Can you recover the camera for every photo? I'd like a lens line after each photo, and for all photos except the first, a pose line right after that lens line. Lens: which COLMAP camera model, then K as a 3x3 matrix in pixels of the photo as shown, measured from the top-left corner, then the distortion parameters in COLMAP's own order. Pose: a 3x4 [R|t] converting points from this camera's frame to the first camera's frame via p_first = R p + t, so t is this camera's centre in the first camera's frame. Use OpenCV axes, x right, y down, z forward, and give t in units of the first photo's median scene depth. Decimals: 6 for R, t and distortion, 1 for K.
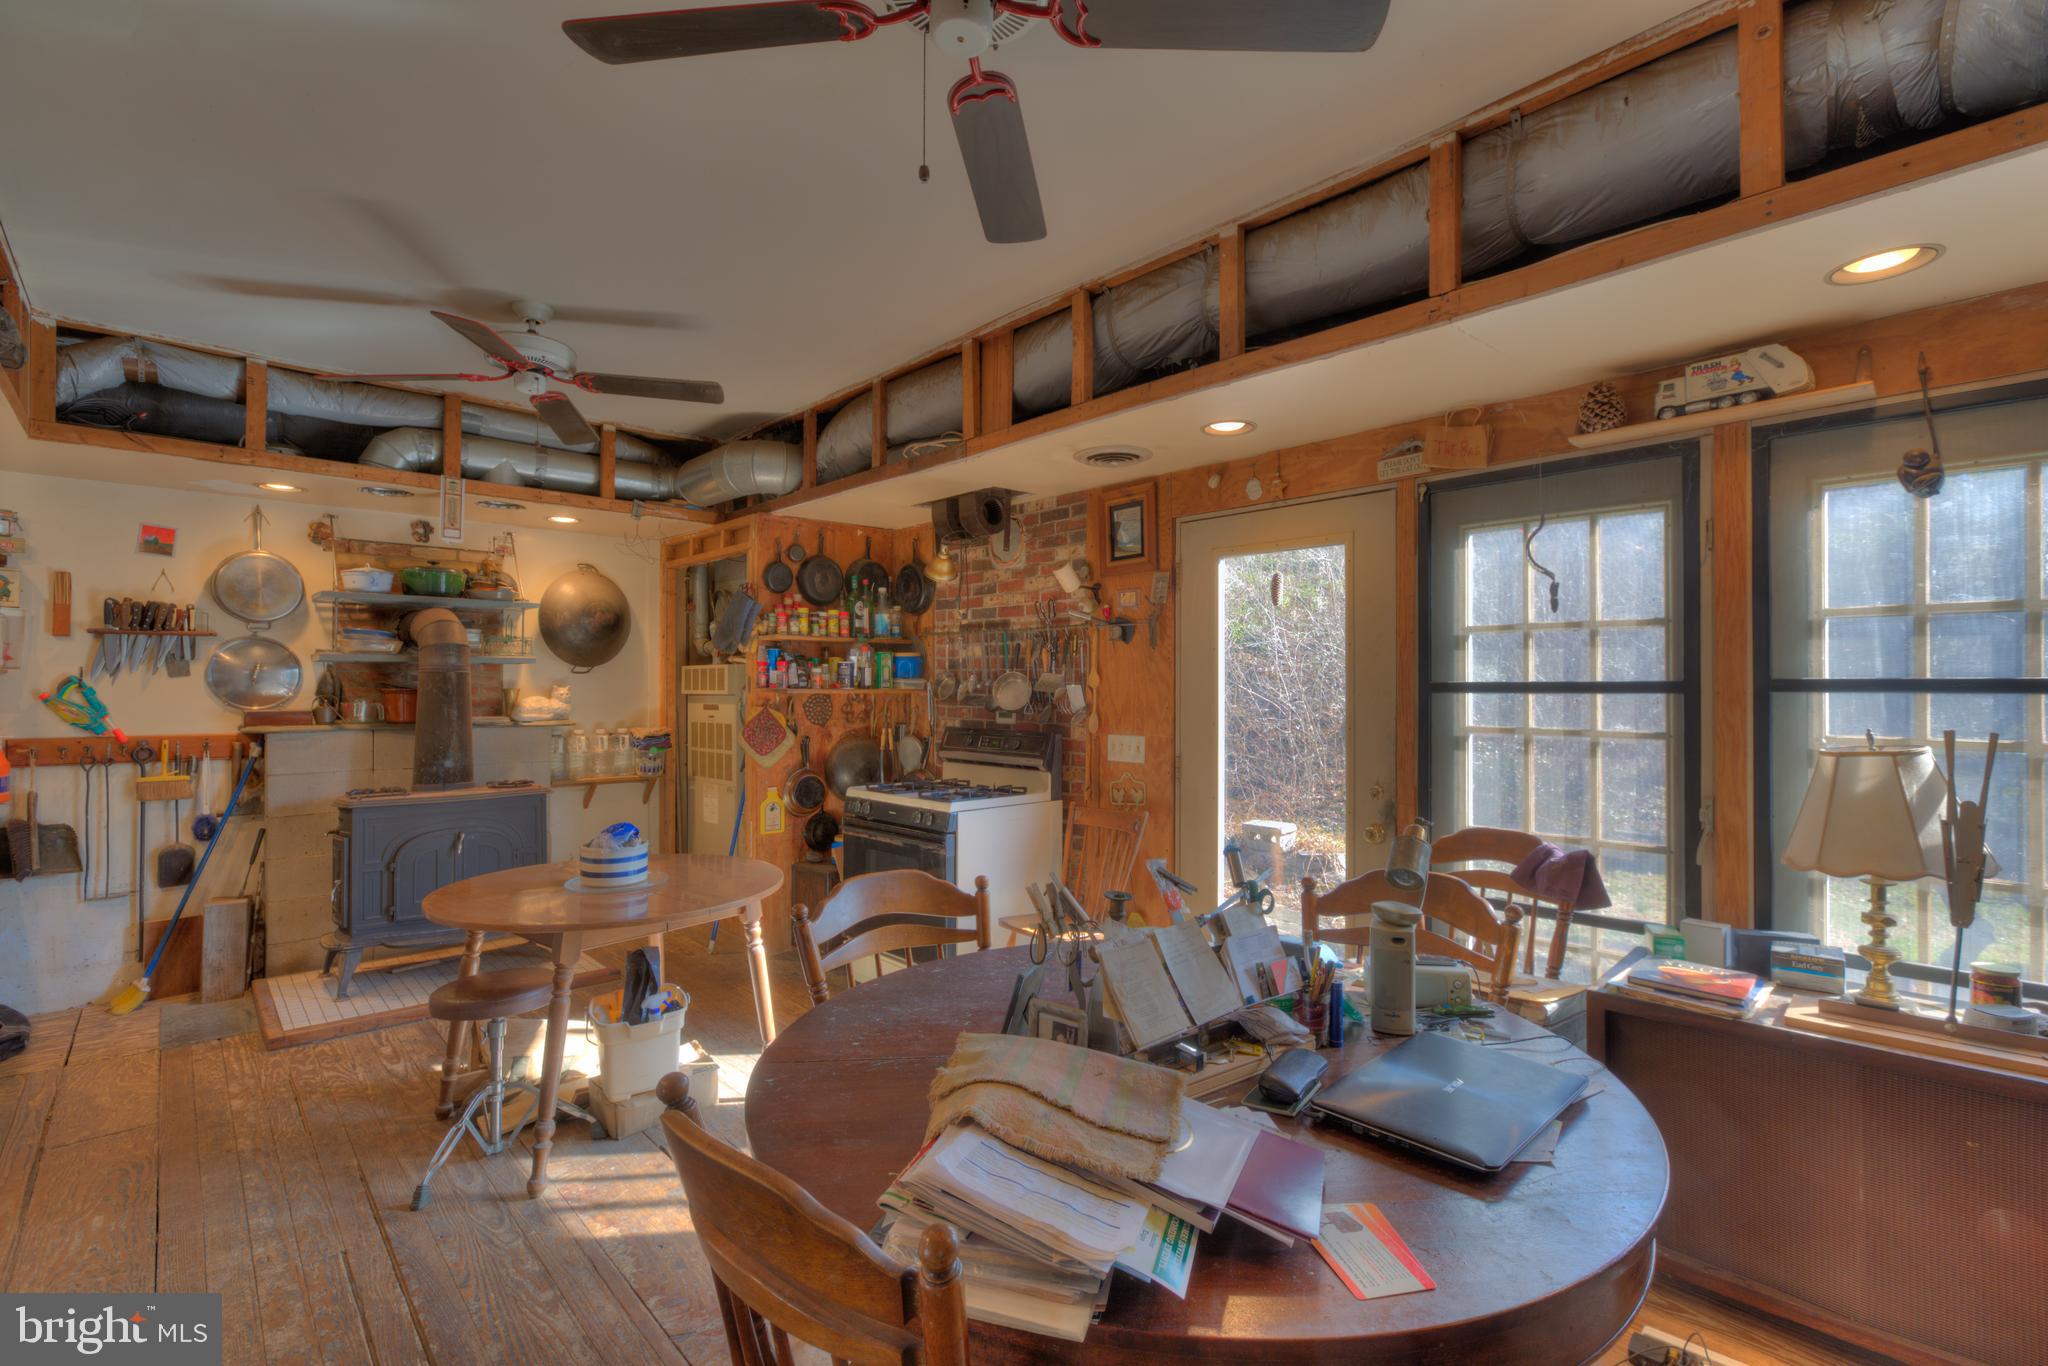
lens RADIAL K [[922.2, 0, 1015.1], [0, 922.2, 676.4], [0, 0, 1]] dist [-0.000923, 0.000749]
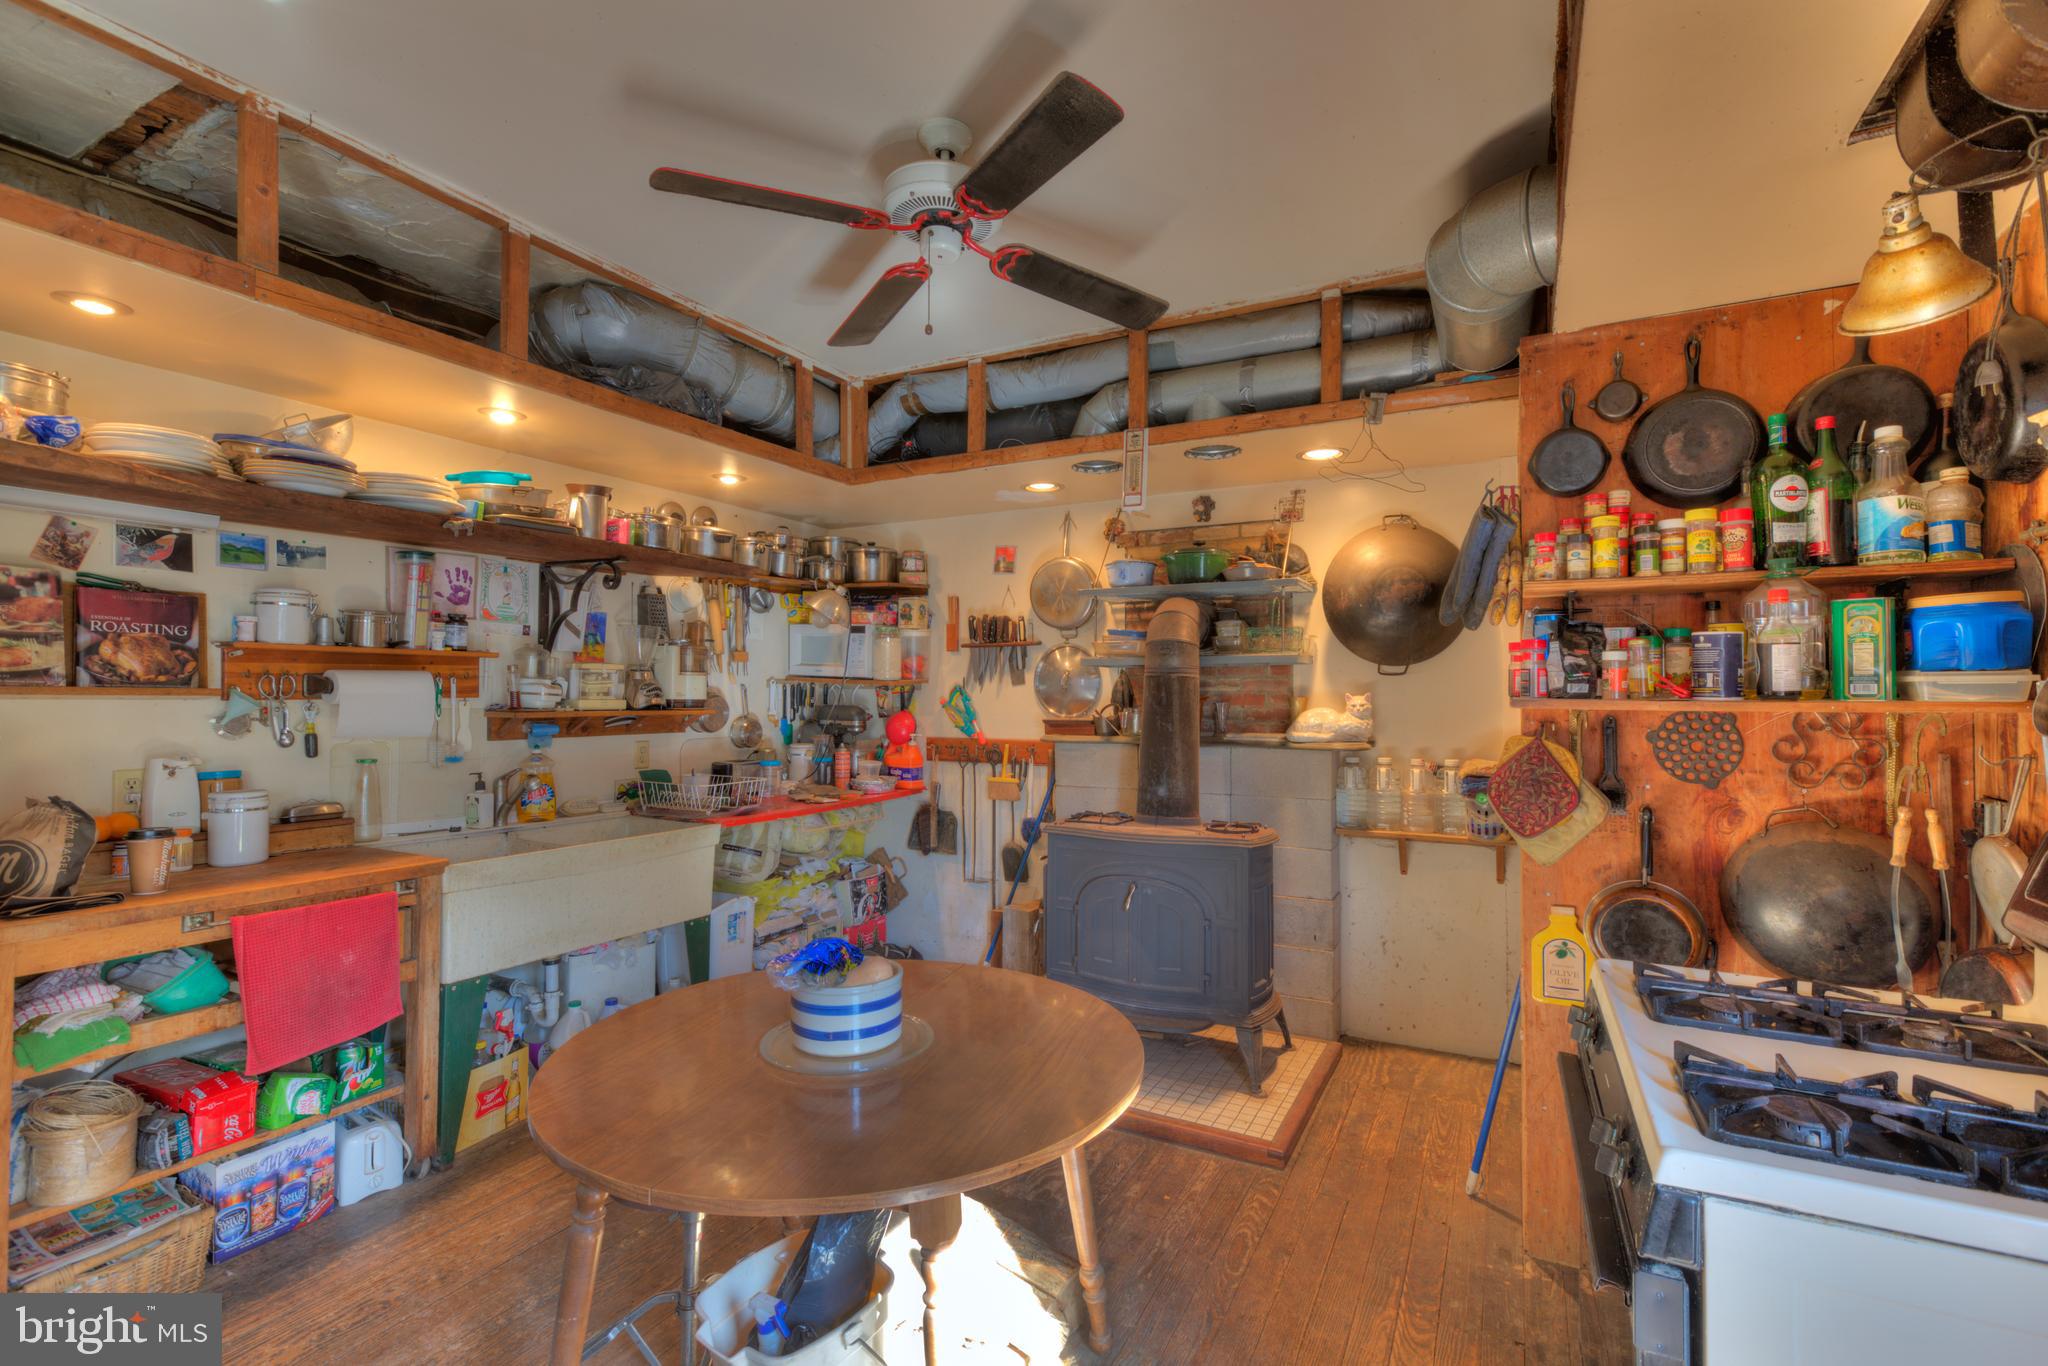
lens RADIAL K [[922.2, 0, 1032.1], [0, 922.2, 676.1], [0, 0, 1]] dist [-0.000923, 0.000749]
pose [[0.338676, -0.018645, -0.940718, 0.090932], [0.009626, 0.999820, -0.016351, 0.006879], [0.940854, -0.003518, 0.338795, 0.583322]]
